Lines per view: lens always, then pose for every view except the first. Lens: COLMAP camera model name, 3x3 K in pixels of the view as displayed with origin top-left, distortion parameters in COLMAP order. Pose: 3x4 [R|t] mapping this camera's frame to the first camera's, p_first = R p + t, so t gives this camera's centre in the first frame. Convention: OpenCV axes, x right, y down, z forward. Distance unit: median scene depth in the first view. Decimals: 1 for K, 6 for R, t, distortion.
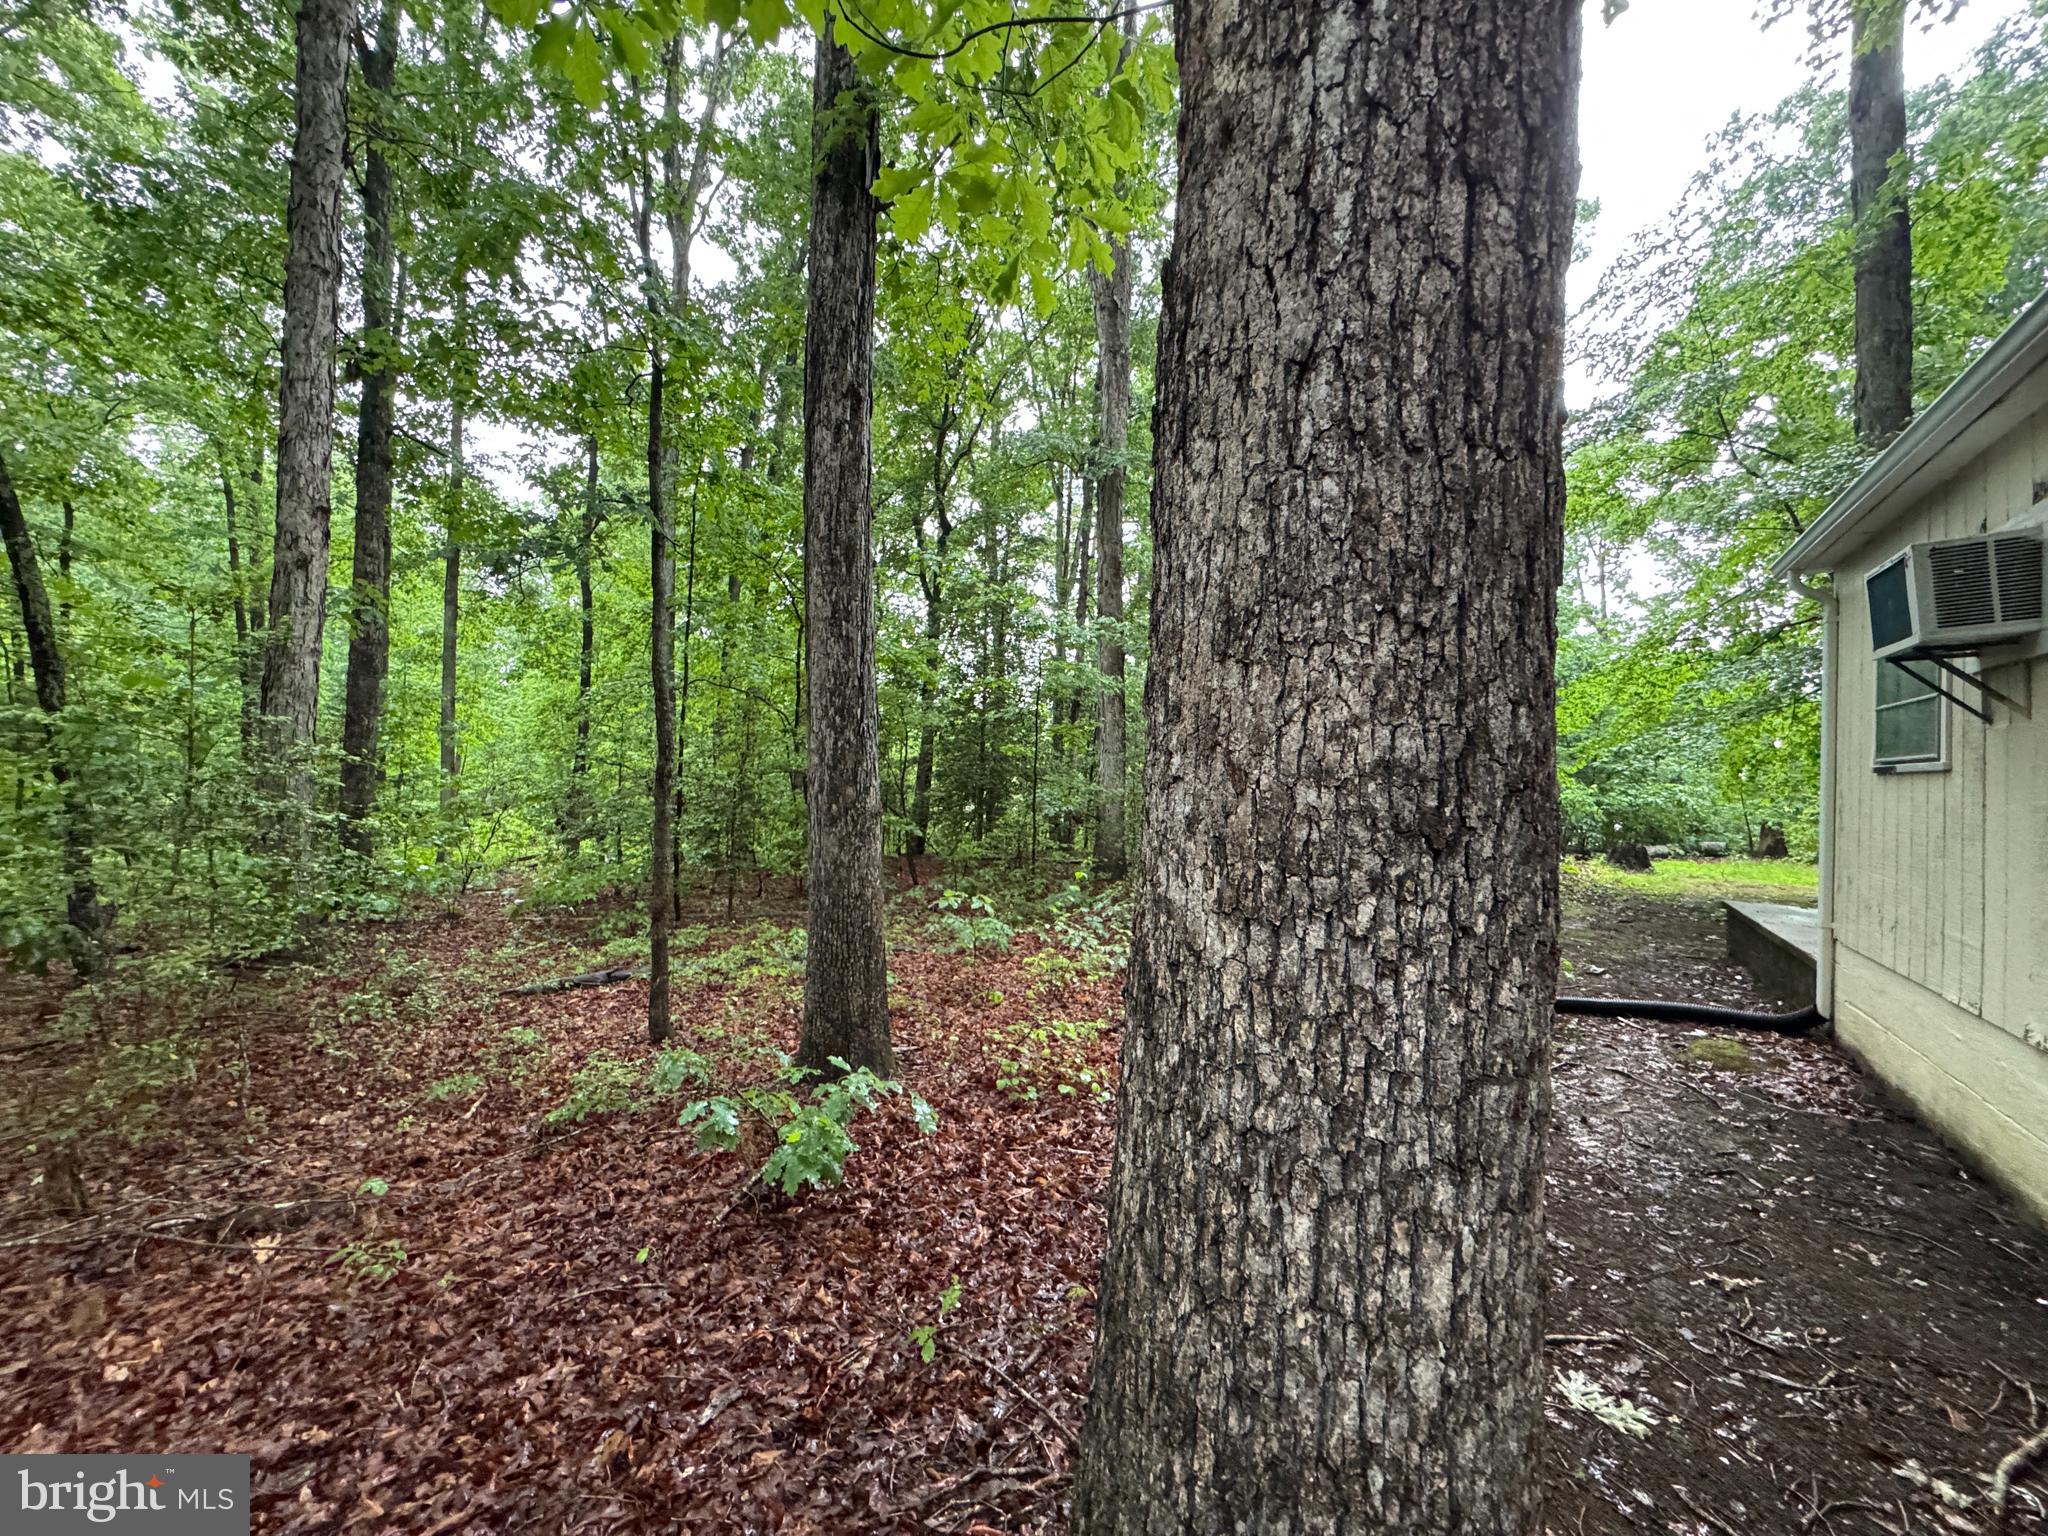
lens RADIAL K [[821.8, 0, 1026.1], [0, 821.8, 775.2], [0, 0, 1]] dist [0.001923, 0.000029]
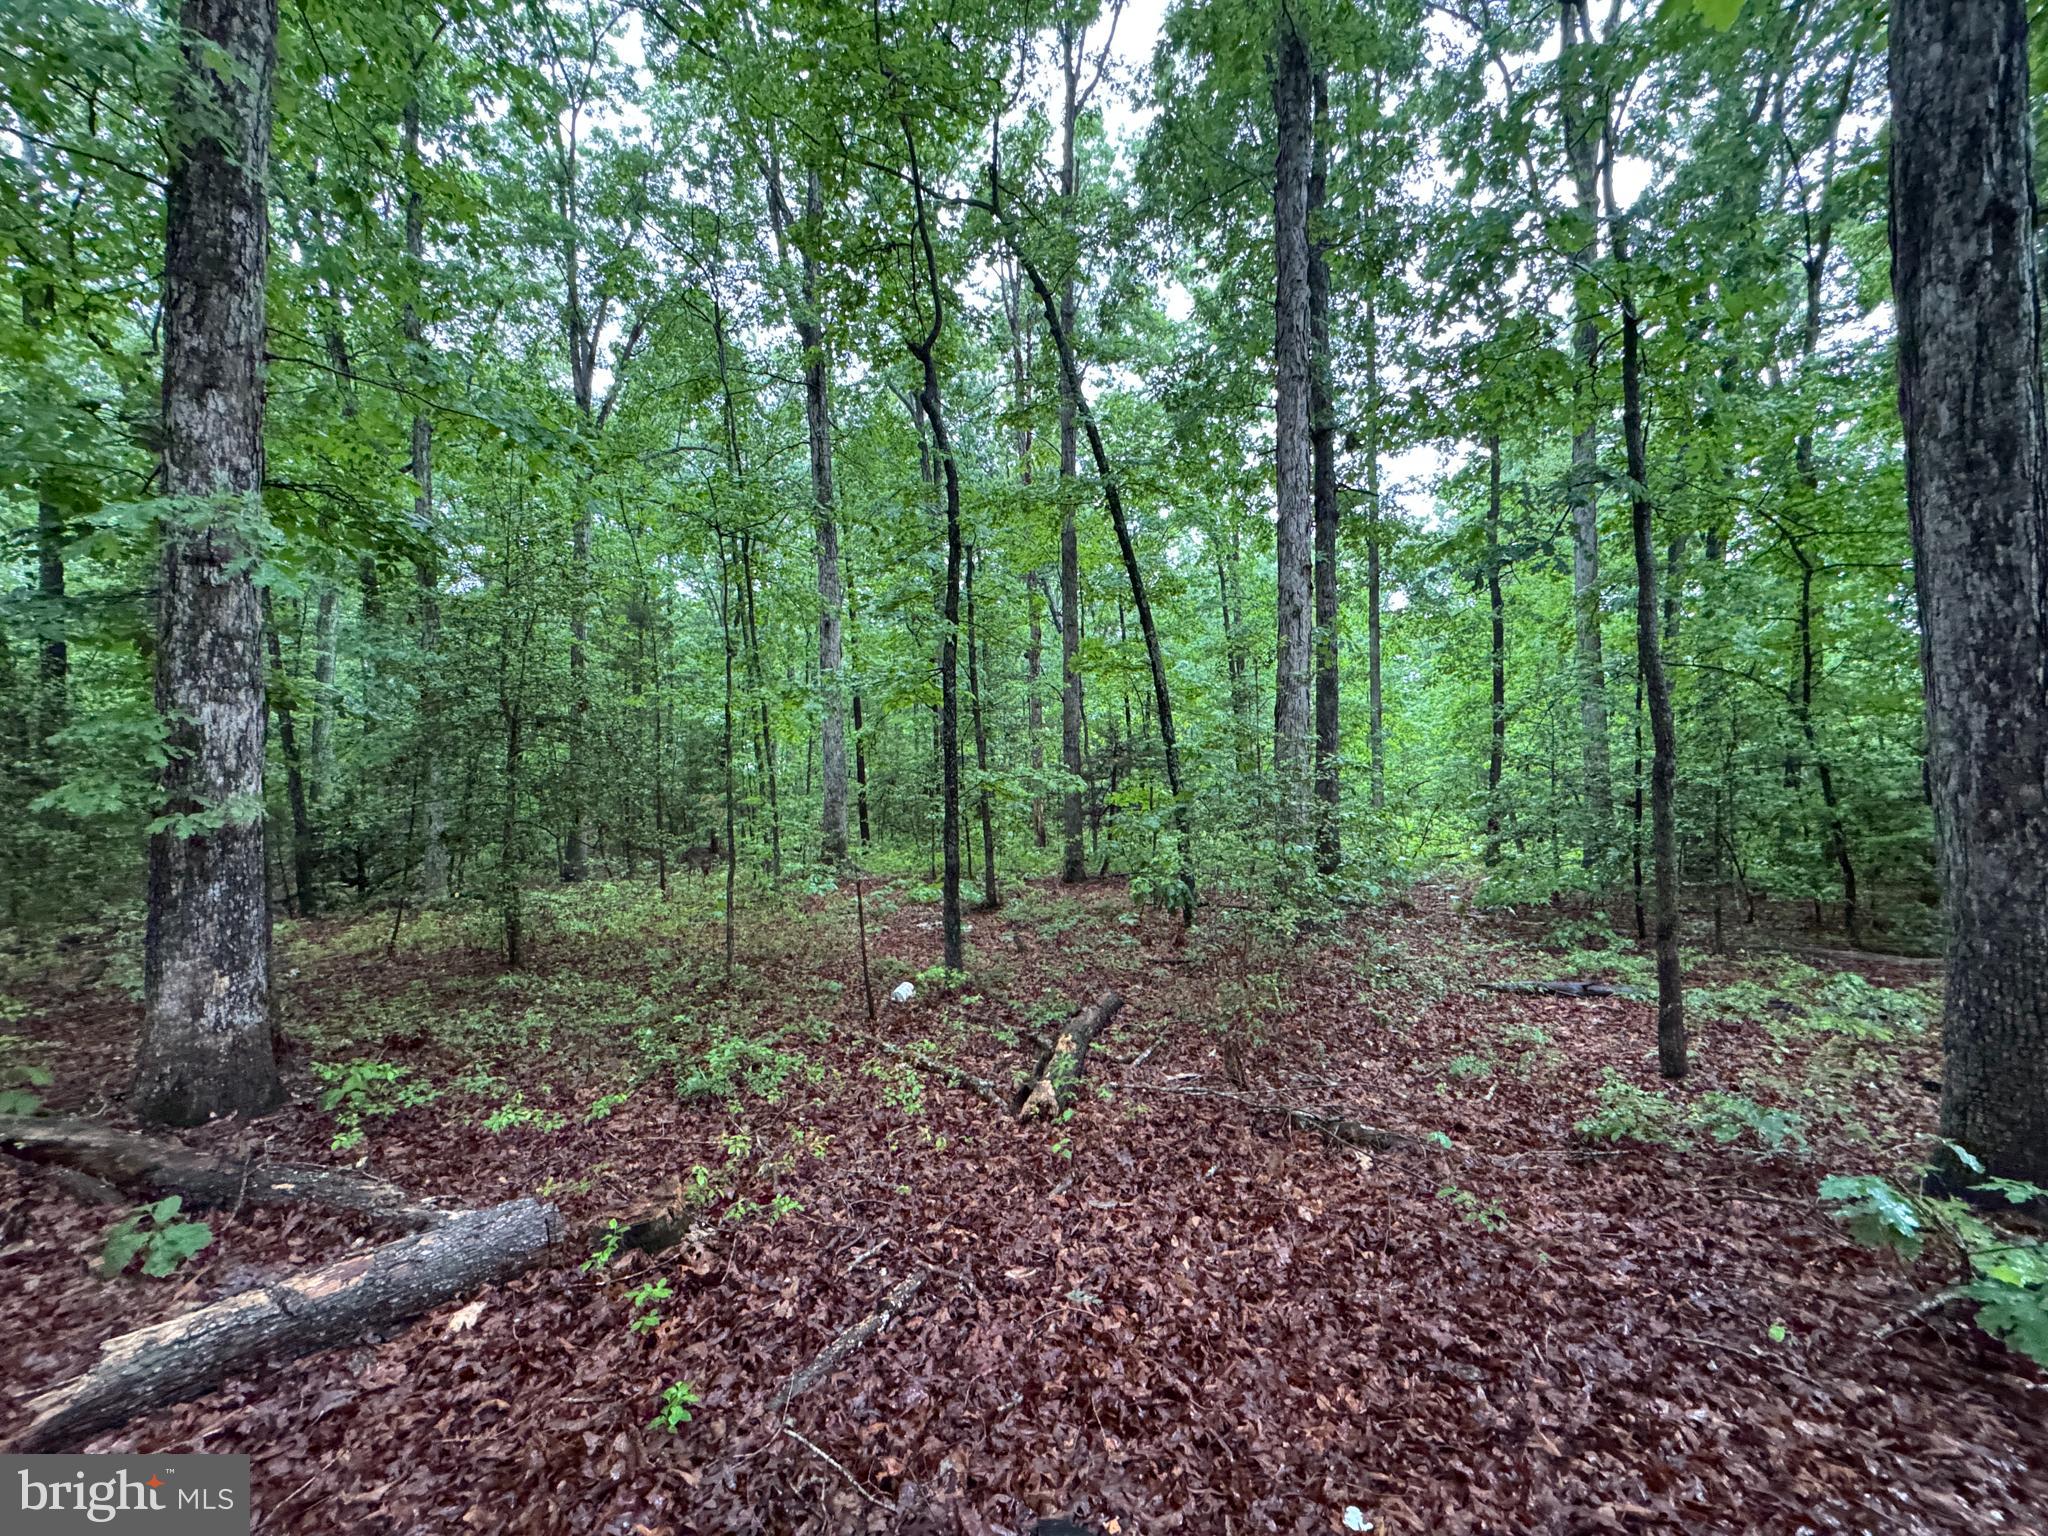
lens RADIAL K [[821.8, 0, 1024.3], [0, 821.8, 773.0], [0, 0, 1]] dist [0.001923, 0.000029]
pose [[0.538067, -0.025146, -0.842527, -0.084731], [0.022494, 0.999627, -0.015470, -0.003528], [0.842602, -0.010628, 0.538432, -0.068290]]
